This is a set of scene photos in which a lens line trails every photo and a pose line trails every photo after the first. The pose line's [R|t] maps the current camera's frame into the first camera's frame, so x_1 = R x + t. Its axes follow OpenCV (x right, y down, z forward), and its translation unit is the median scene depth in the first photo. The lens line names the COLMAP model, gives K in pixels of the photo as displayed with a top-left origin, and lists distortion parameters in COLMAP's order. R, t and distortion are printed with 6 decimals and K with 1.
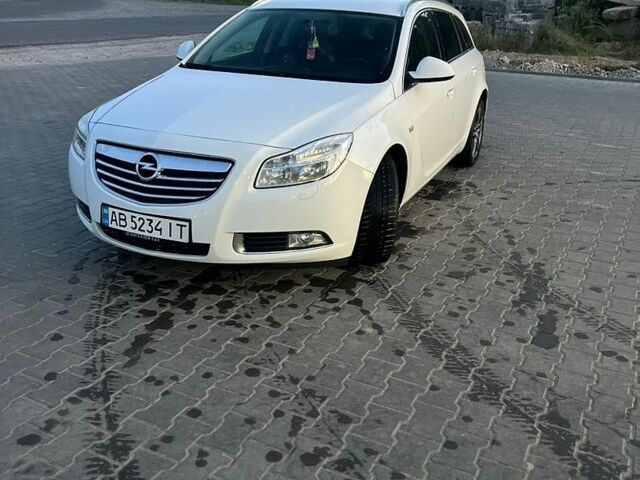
lens RADIAL K [[632.7, 0, 319.0], [0, 632.7, 240.7], [0, 0, 1]] dist [0.035049, 0.000000]
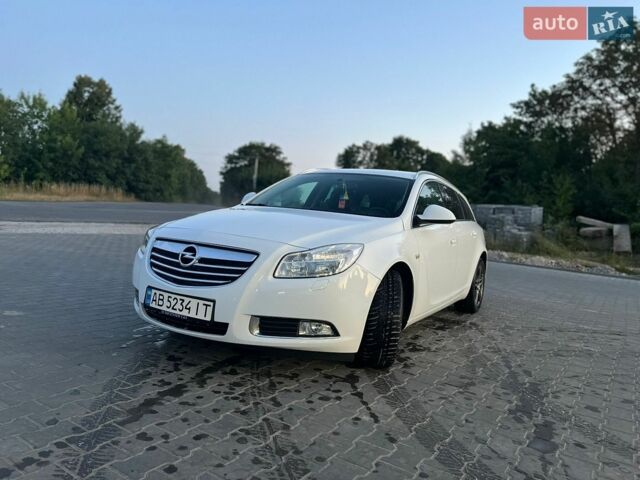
lens RADIAL K [[476.6, 0, 321.2], [0, 476.6, 236.9], [0, 0, 1]] dist [0.032415, -0.025587]
pose [[0.993359, 0.059310, -0.098591, 0.064136], [-0.087447, 0.946071, -0.311935, 0.107097], [0.074773, 0.318485, 0.944974, 0.152878]]
